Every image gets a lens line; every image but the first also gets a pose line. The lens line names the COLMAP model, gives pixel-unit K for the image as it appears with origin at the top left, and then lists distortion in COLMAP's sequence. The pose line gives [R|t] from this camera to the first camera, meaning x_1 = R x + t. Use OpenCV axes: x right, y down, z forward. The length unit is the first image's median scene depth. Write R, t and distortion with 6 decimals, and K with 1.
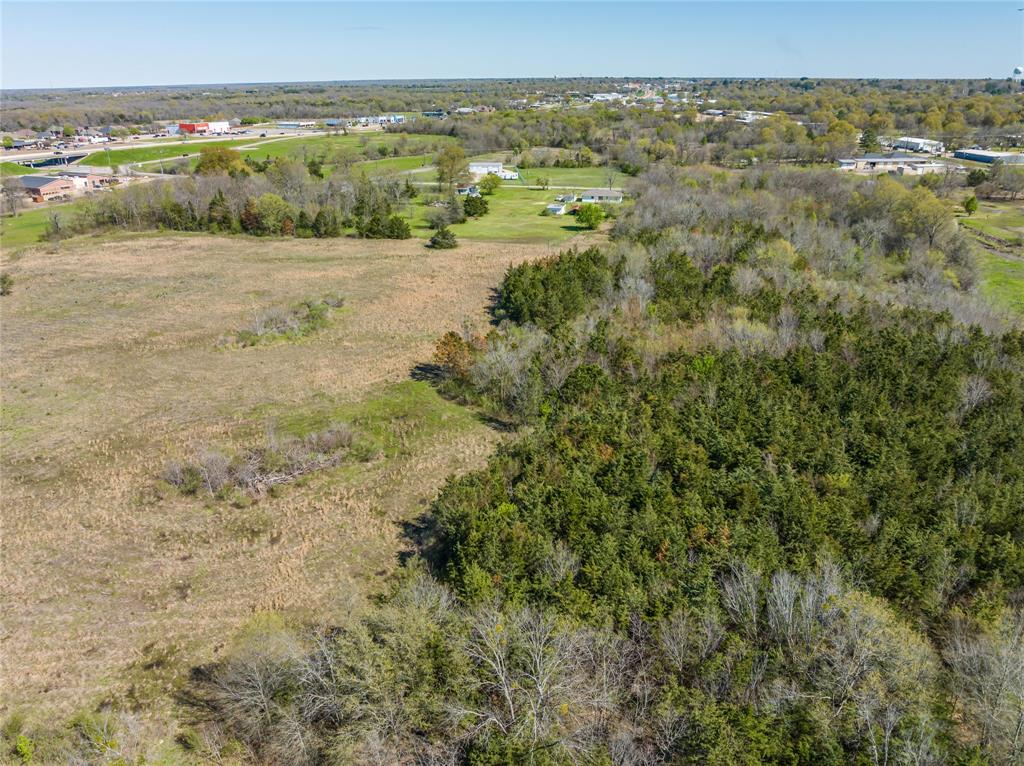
lens RADIAL K [[746.7, 0, 507.8], [0, 746.7, 379.9], [0, 0, 1]] dist [-0.037361, 0.002957]
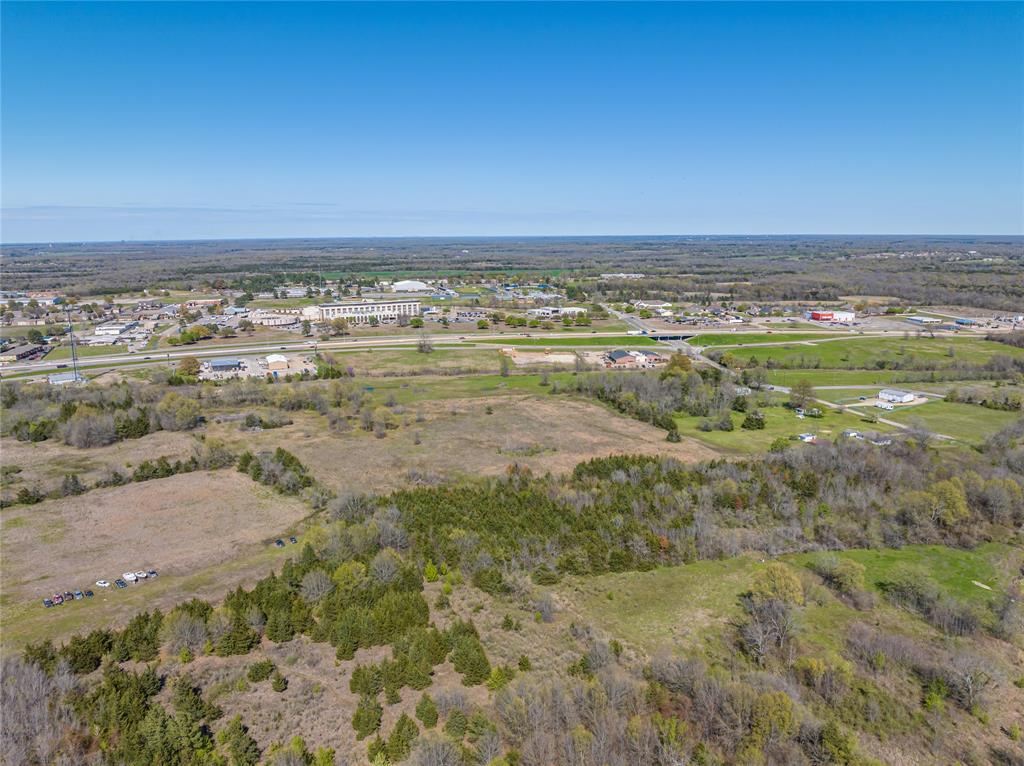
lens RADIAL K [[746.7, 0, 503.9], [0, 746.7, 379.5], [0, 0, 1]] dist [-0.037361, 0.002957]
pose [[0.529456, 0.170397, -0.831048, 1.235699], [-0.317072, 0.948371, -0.007552, -0.185470], [0.786855, 0.267501, 0.556149, -0.377037]]
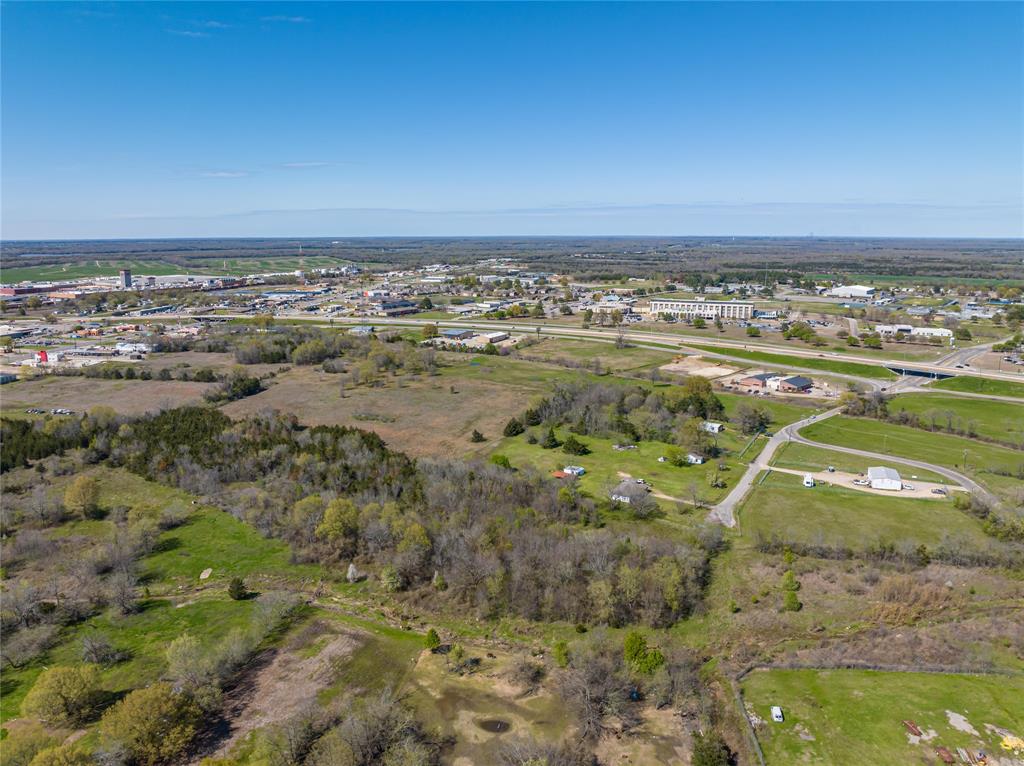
lens RADIAL K [[746.7, 0, 507.0], [0, 746.7, 385.9], [0, 0, 1]] dist [-0.037361, 0.002957]
pose [[-0.309765, 0.203979, -0.928676, 1.647252], [-0.353816, 0.881845, 0.311710, -0.935773], [0.882530, 0.425137, -0.200993, 1.445453]]
